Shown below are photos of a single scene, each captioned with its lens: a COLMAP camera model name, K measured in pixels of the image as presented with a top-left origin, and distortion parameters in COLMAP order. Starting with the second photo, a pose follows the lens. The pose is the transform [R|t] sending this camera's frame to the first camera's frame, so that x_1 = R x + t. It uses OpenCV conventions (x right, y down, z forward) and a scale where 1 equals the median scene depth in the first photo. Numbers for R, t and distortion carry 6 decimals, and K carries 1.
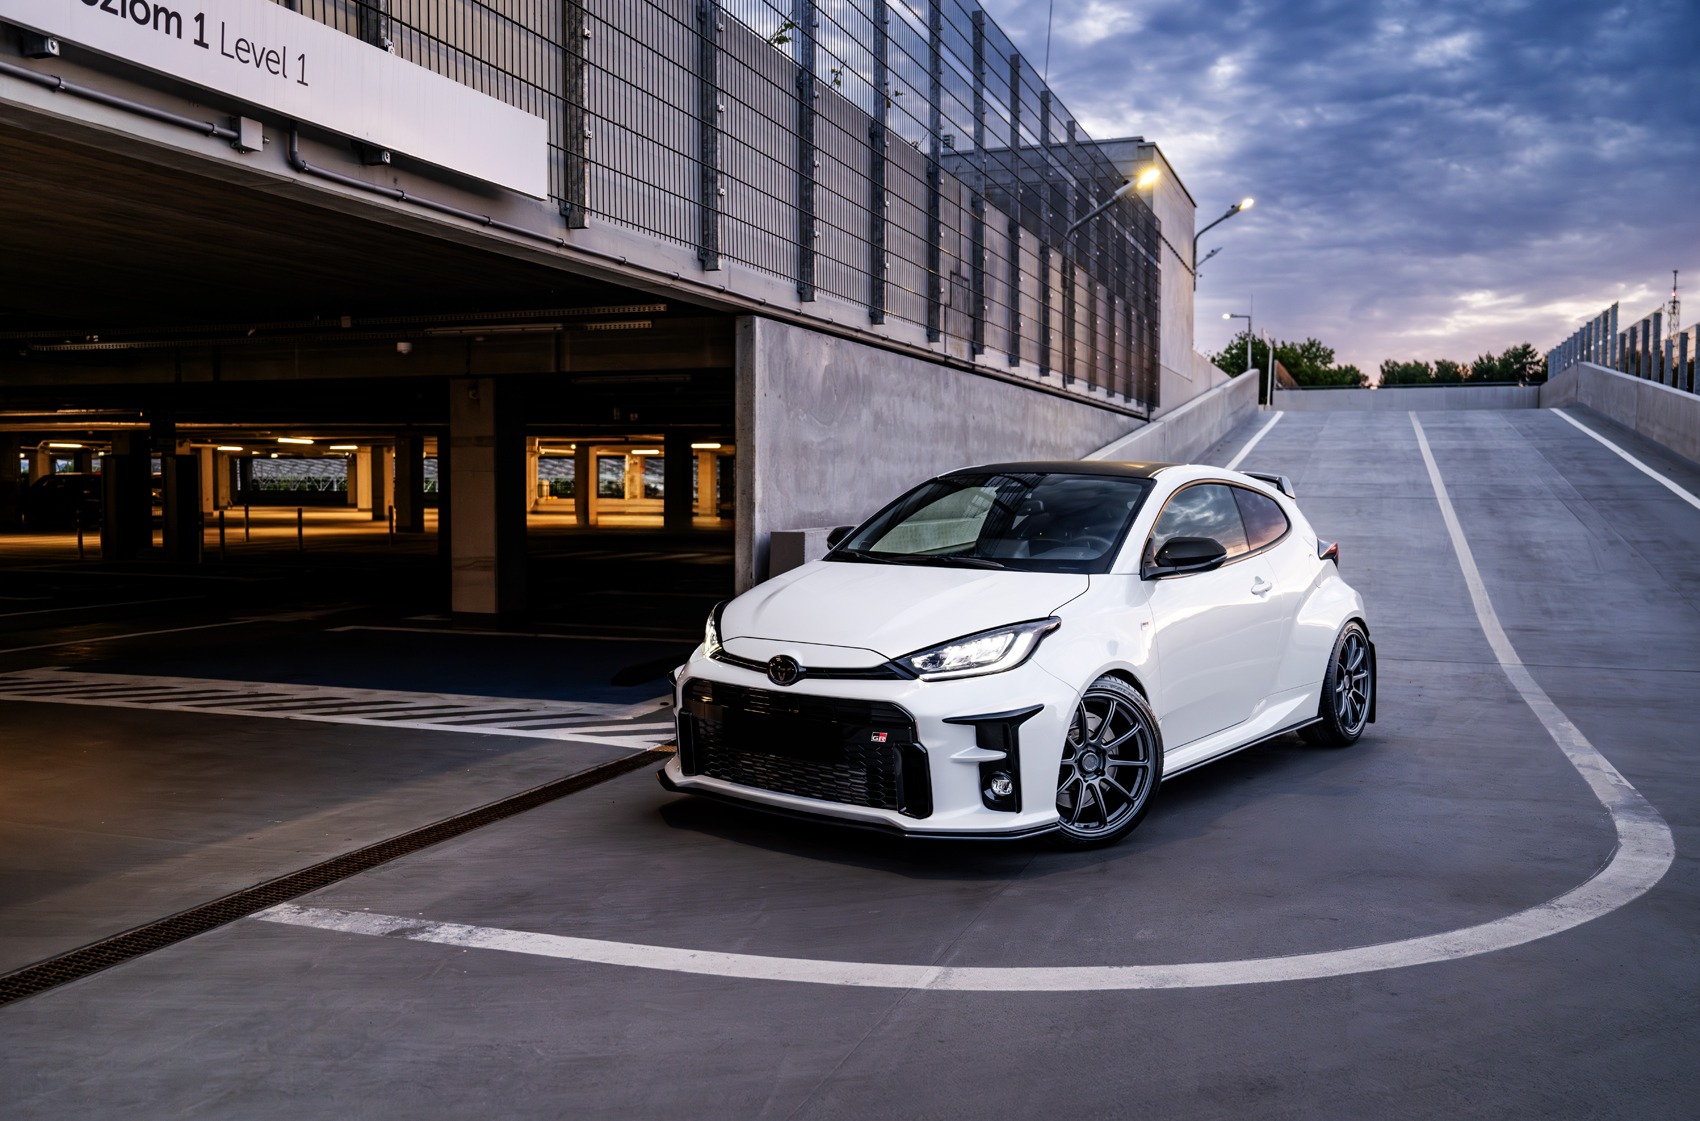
lens RADIAL K [[1444.8, 0, 852.1], [0, 1444.8, 557.0], [0, 0, 1]] dist [0.015422, 0.003778]
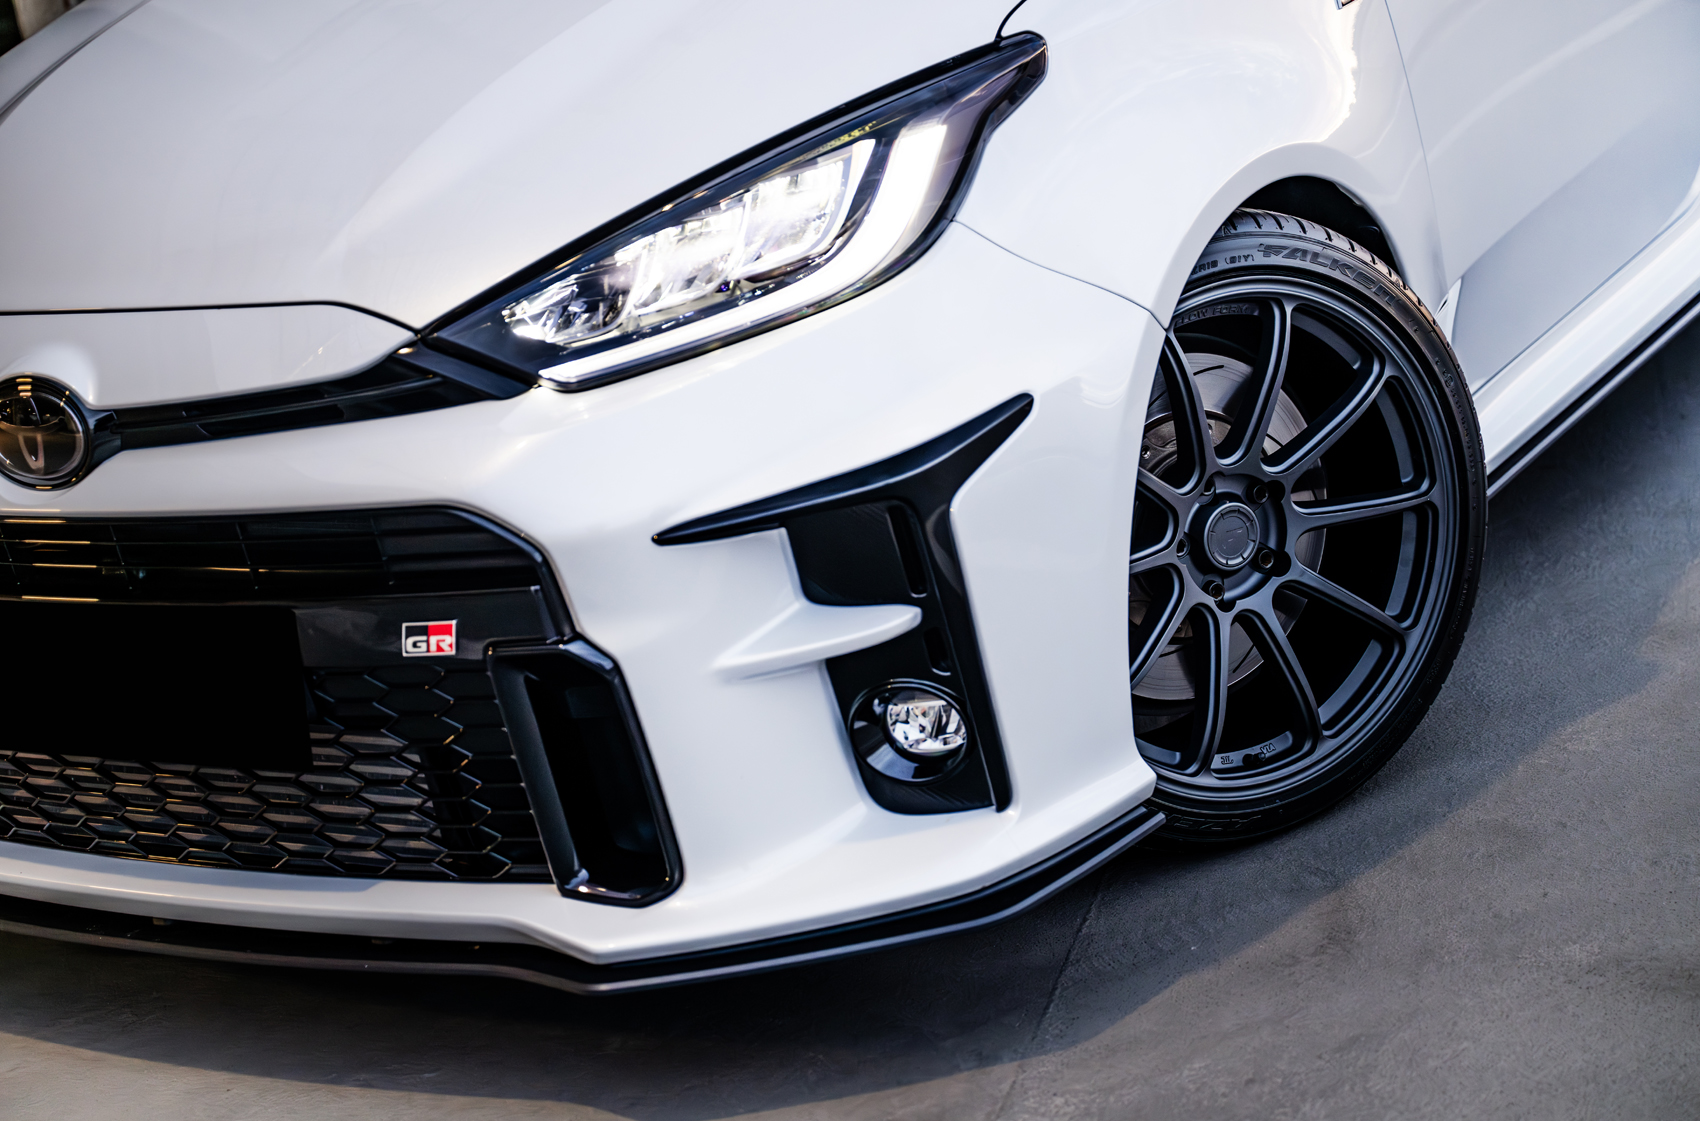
lens RADIAL K [[3307.3, 0, 863.0], [0, 3307.3, 562.8], [0, 0, 1]] dist [0.011648, 0.000000]
pose [[0.980688, -0.189579, 0.048077, 0.059434], [0.173119, 0.955806, 0.237624, -0.013540], [-0.091001, -0.224711, 0.970167, 0.362856]]
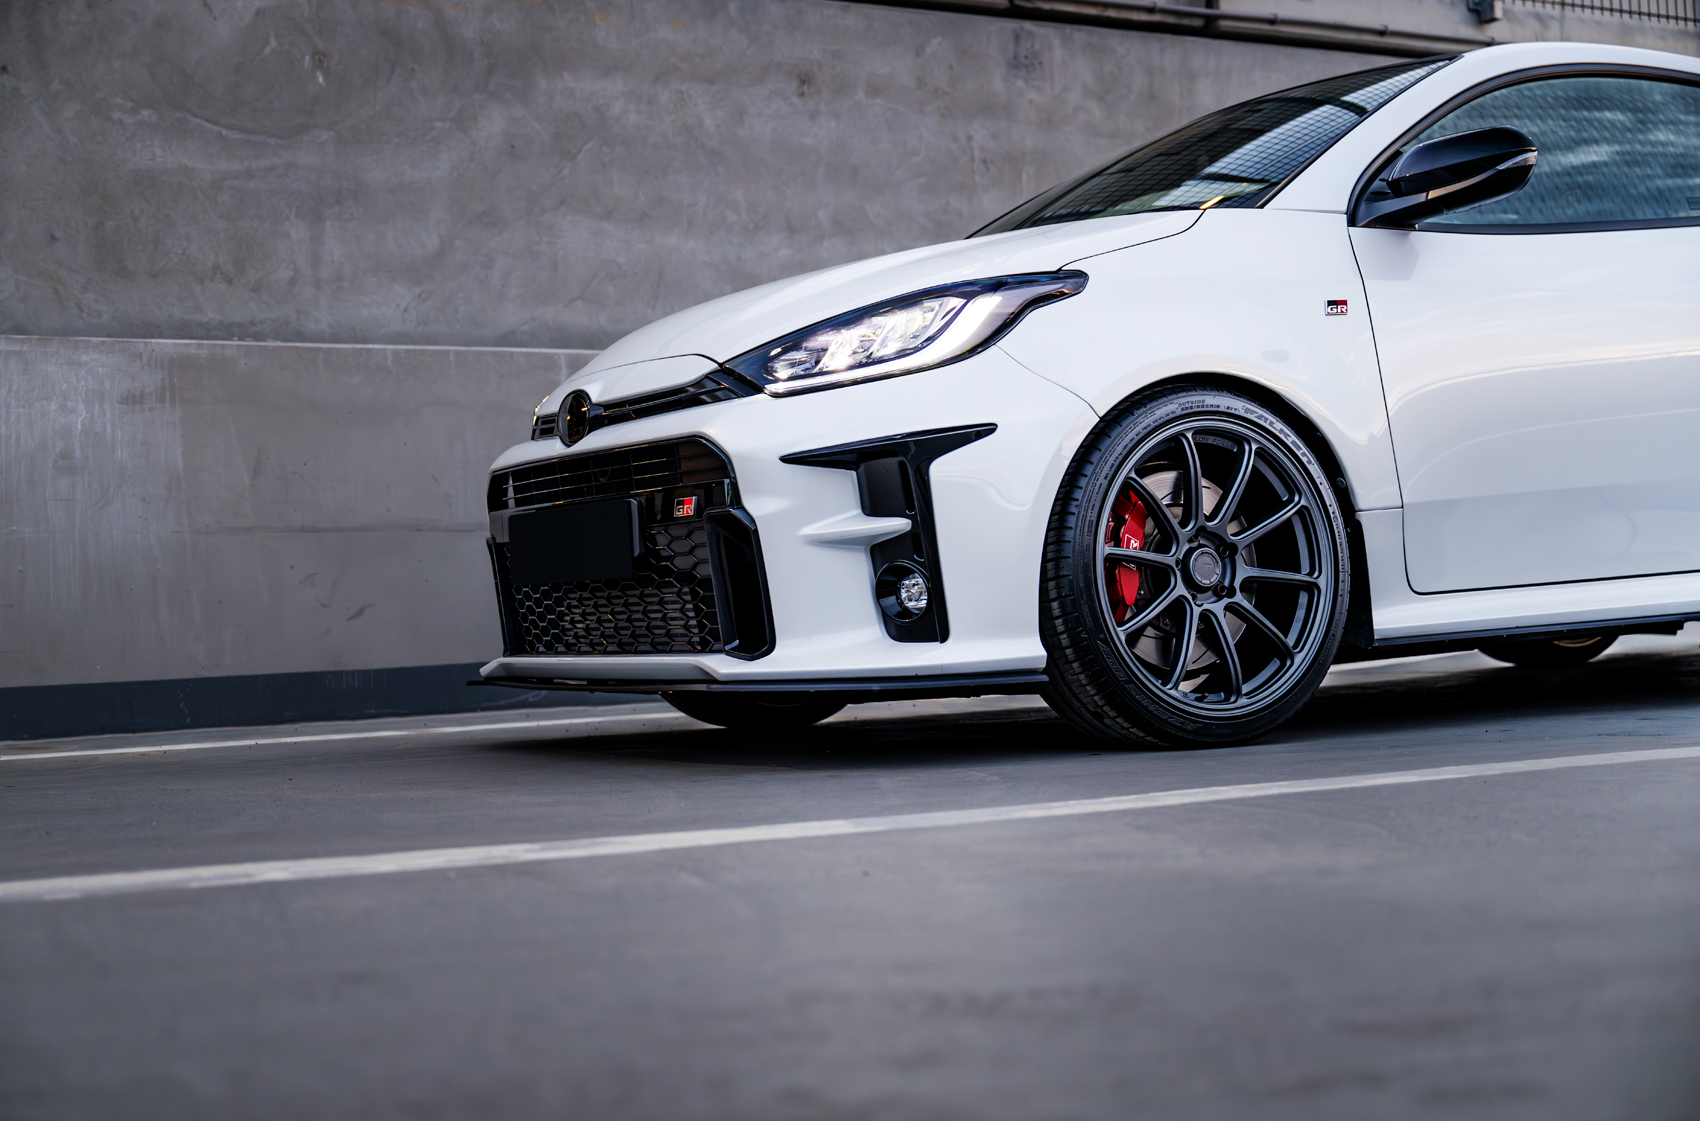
lens RADIAL K [[2430.9, 0, 817.5], [0, 2430.9, 593.8], [0, 0, 1]] dist [0.009267, 0.000000]
pose [[0.923004, -0.050993, -0.381397, 0.336415], [0.031106, 0.997824, -0.058130, 0.178591], [0.383531, 0.041791, 0.922582, 0.191904]]
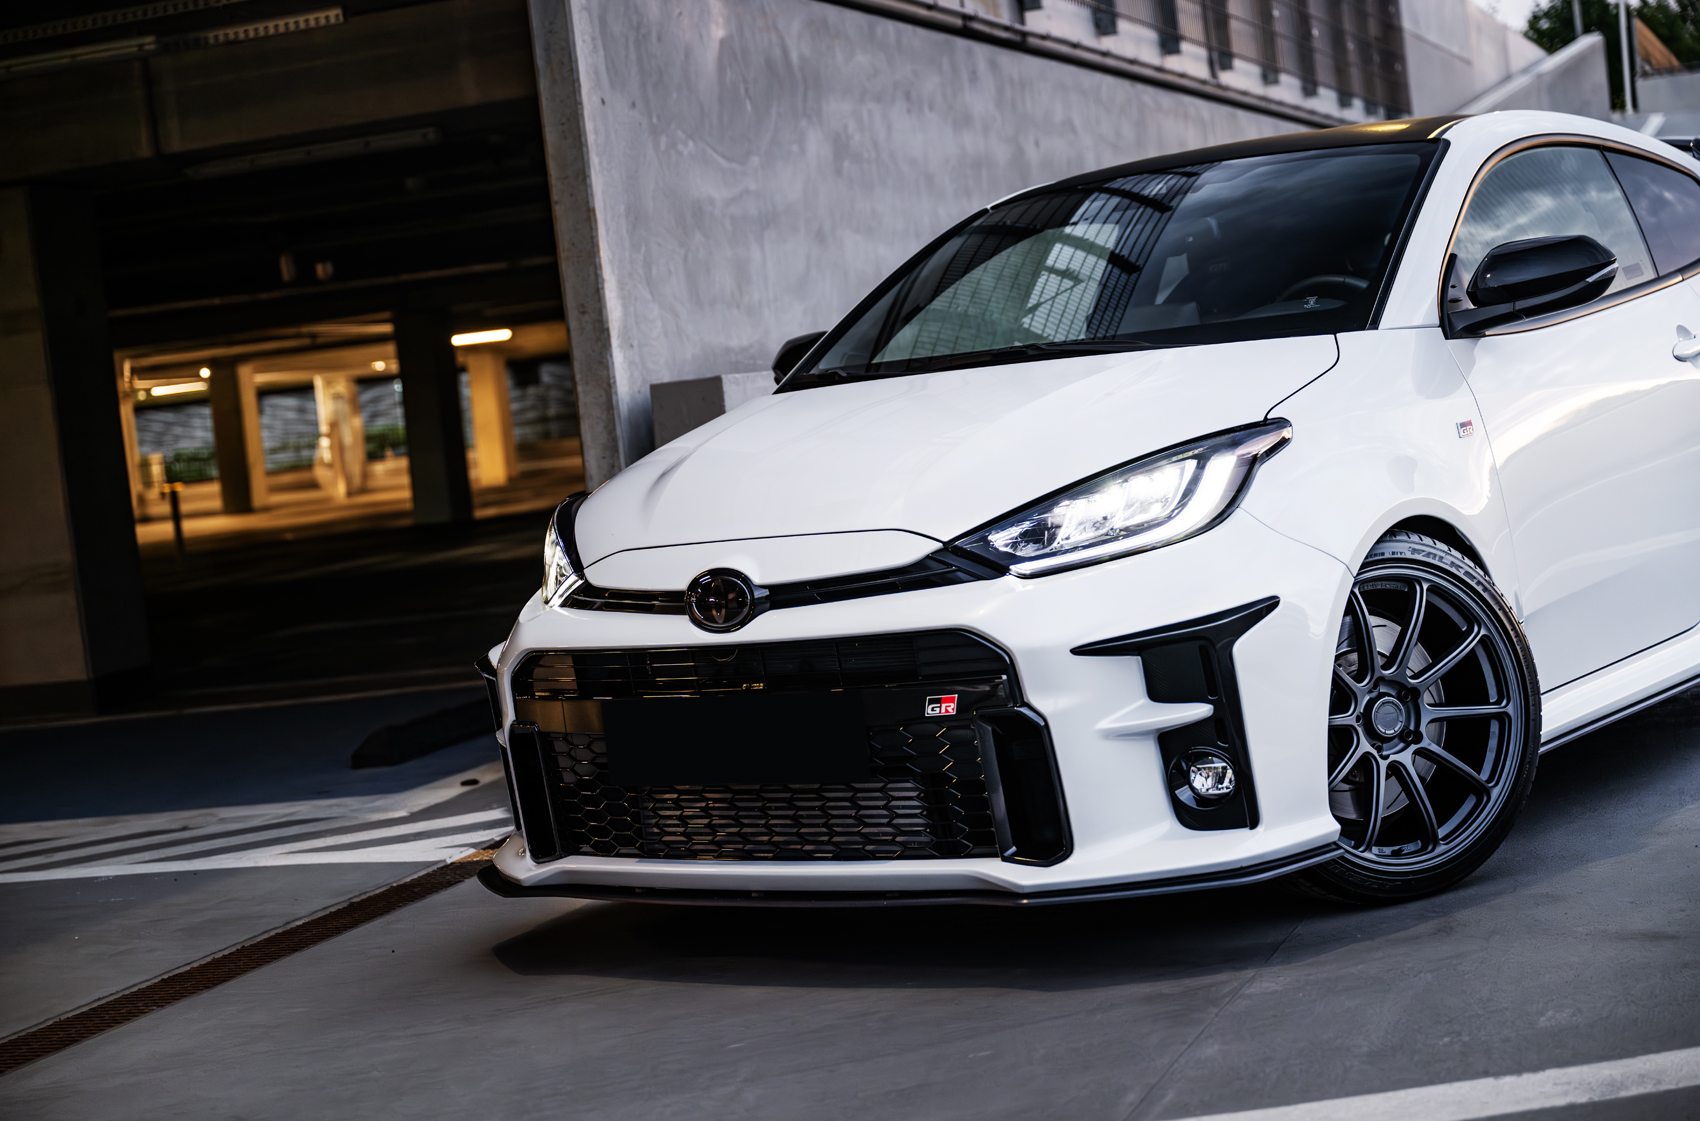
lens RADIAL K [[2996.4, 0, 862.9], [0, 2996.4, 557.0], [0, 0, 1]] dist [0.028549, 0.000000]
pose [[0.992400, -0.121651, 0.018550, -0.016355], [0.121633, 0.992573, 0.002078, 0.061644], [-0.018665, 0.000194, 0.999826, 0.020039]]
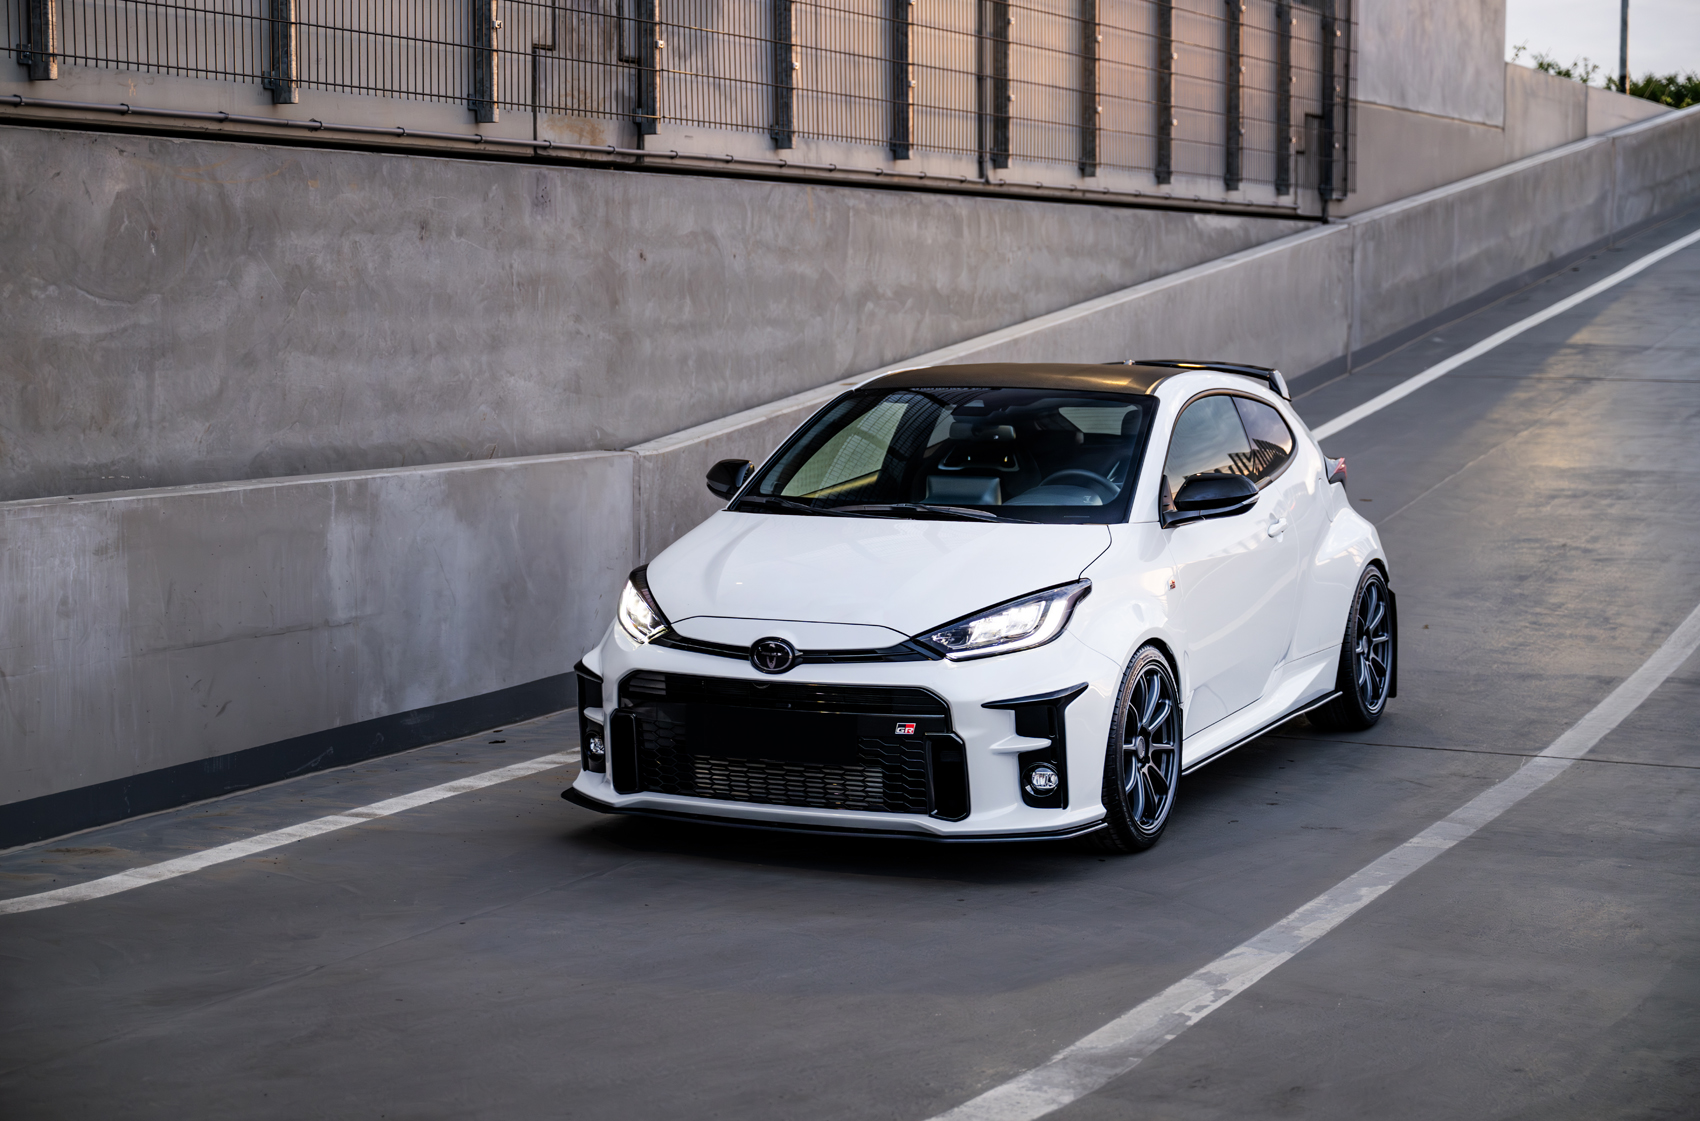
lens RADIAL K [[2996.4, 0, 840.7], [0, 2996.4, 555.2], [0, 0, 1]] dist [0.028549, 0.000000]
pose [[0.975775, -0.032902, 0.216289, -0.341753], [0.023514, 0.998672, 0.045838, -0.050736], [-0.217510, -0.039642, 0.975253, -0.609550]]
